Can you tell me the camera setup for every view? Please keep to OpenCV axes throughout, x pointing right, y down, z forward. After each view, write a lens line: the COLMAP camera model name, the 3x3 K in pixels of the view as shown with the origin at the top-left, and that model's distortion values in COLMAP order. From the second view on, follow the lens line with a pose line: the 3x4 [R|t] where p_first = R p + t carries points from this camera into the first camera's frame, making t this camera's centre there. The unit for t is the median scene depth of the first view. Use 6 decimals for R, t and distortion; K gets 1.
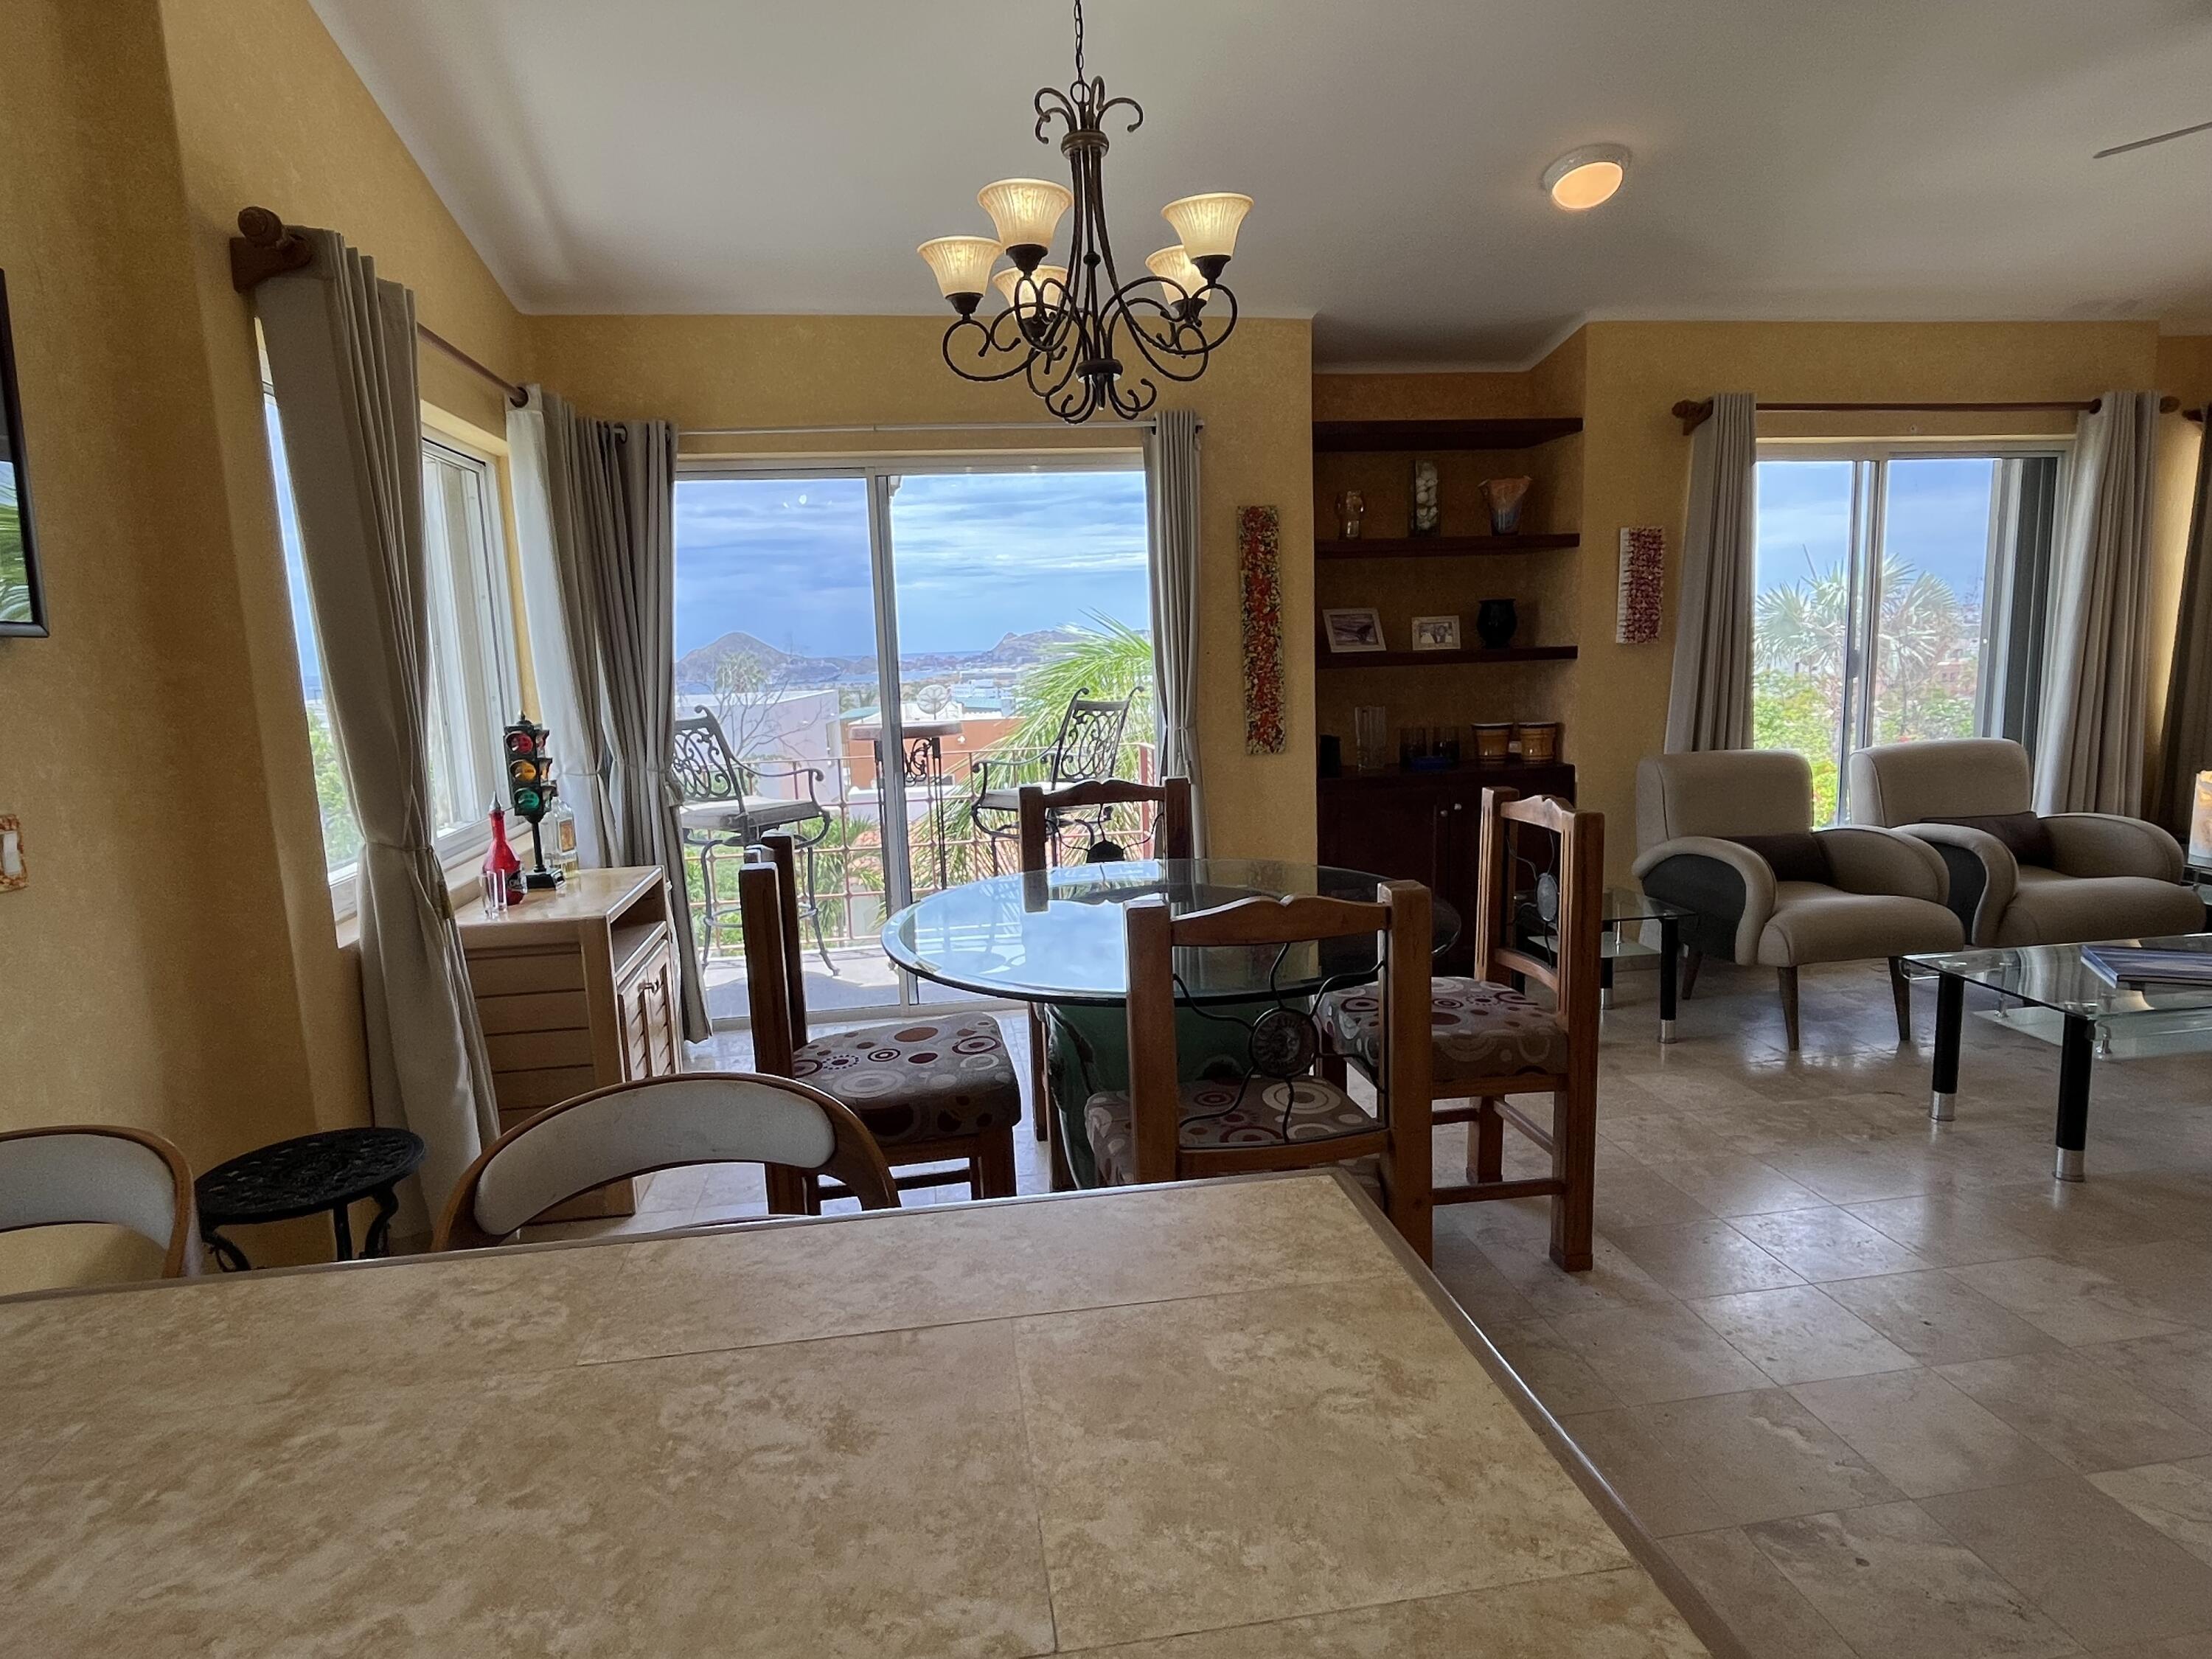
lens RADIAL K [[1228.8, 0, 1100.0], [0, 1228.8, 825.1], [0, 0, 1]] dist [-0.002110, -0.000455]
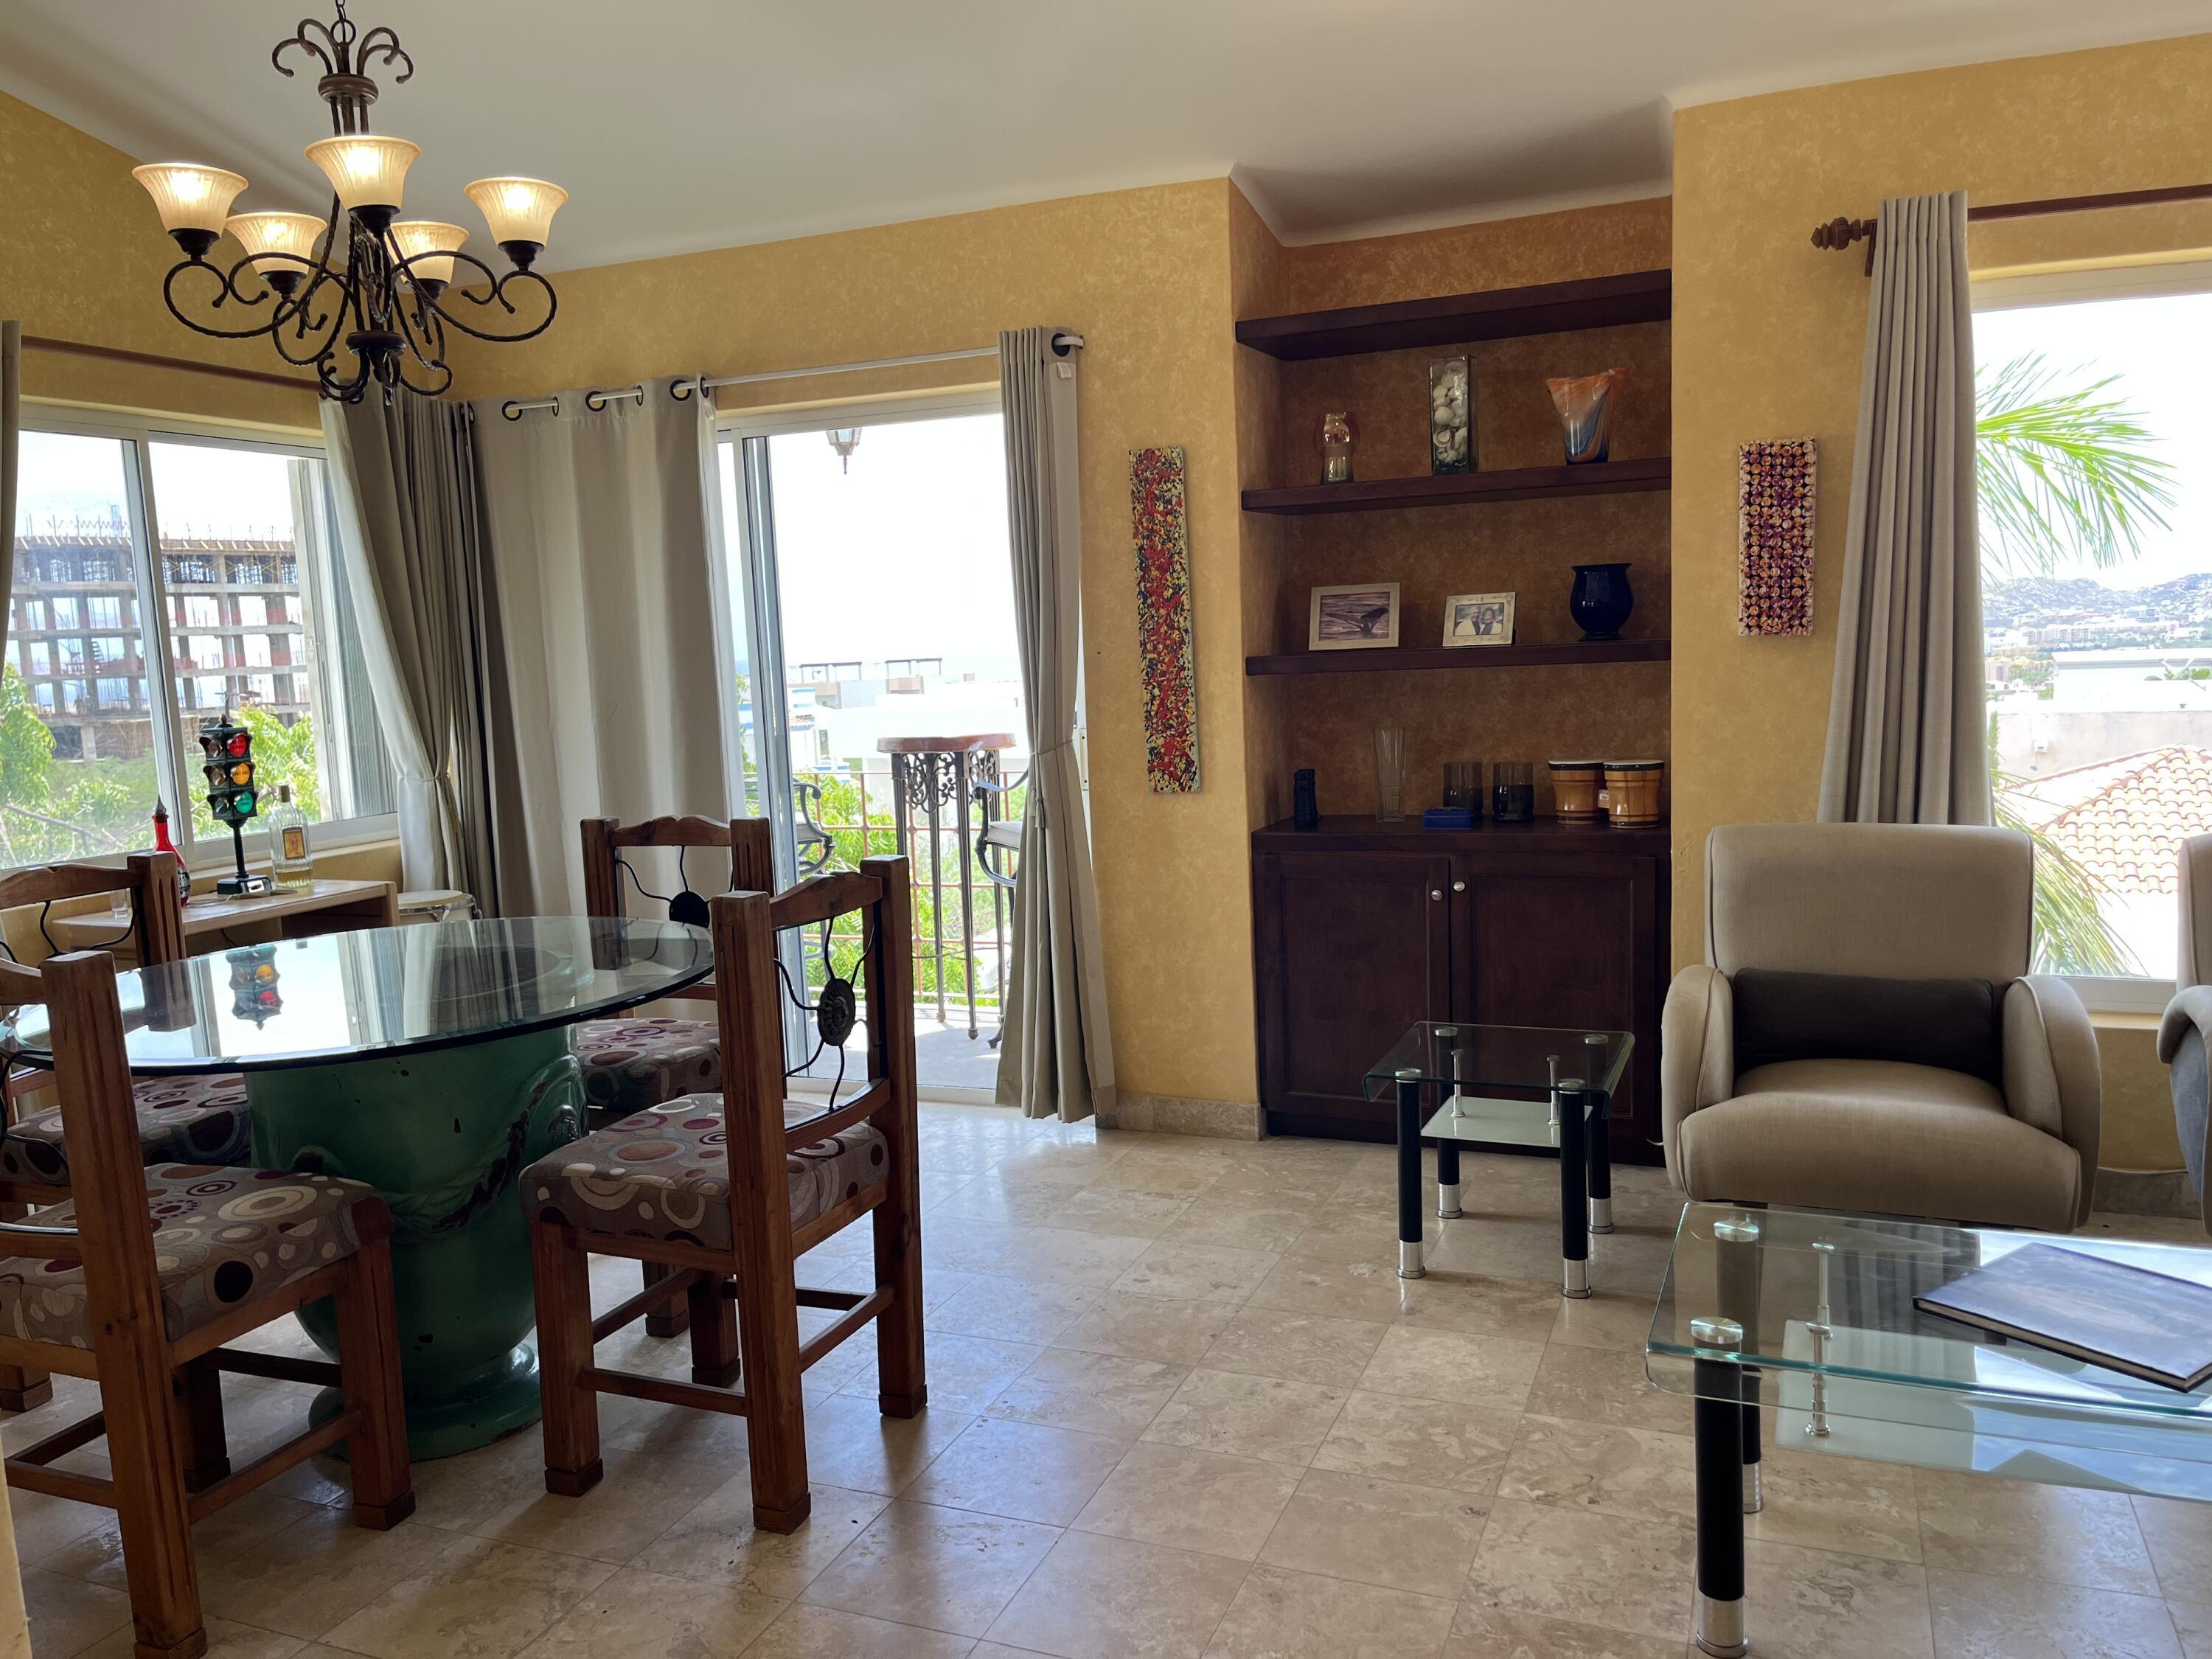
lens RADIAL K [[1676.9, 0, 1100.1], [0, 1676.9, 843.4], [0, 0, 1]] dist [0.062921, -0.079729]
pose [[0.857134, 0.062058, -0.511341, 0.604361], [-0.064806, 0.997820, 0.012467, -0.037929], [0.511000, 0.022452, 0.859287, 0.137350]]
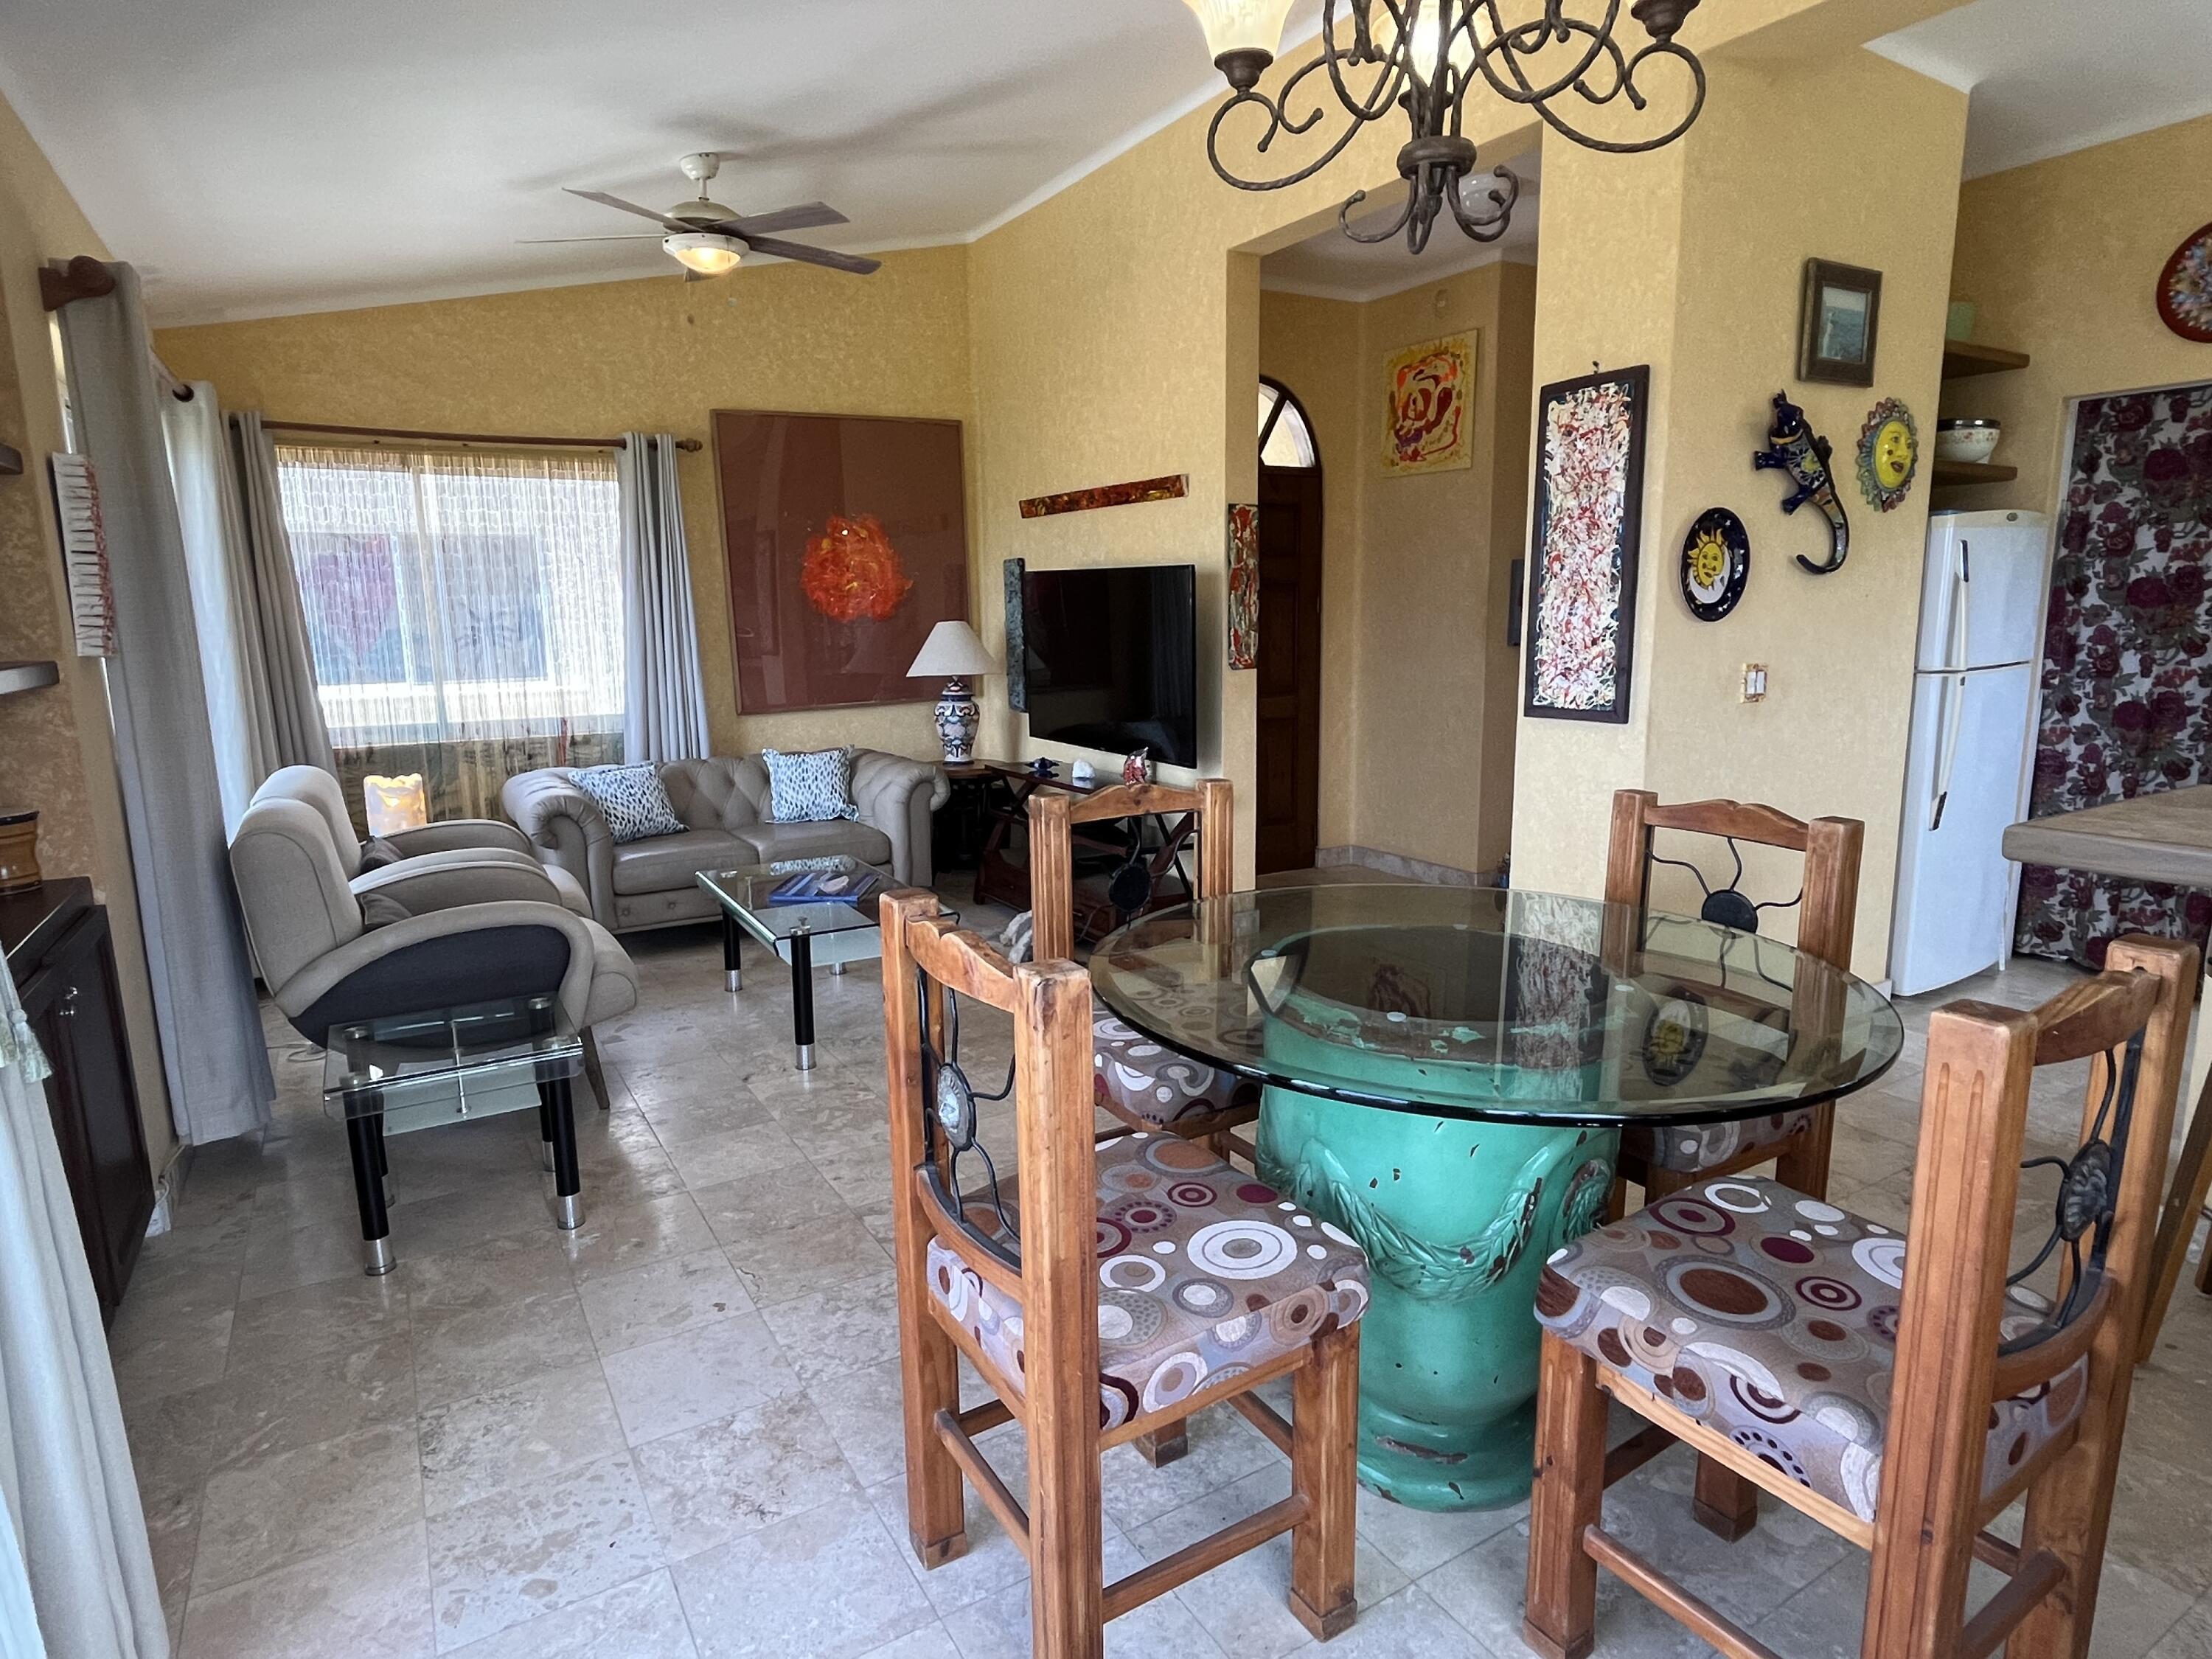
lens RADIAL K [[1228.8, 0, 1108.6], [0, 1228.8, 825.4], [0, 0, 1]] dist [-0.002110, -0.000455]
pose [[-0.386133, -0.121383, 0.914422, -0.306124], [0.164032, 0.966470, 0.197557, -0.110483], [-0.907742, 0.226278, -0.353275, 0.815009]]
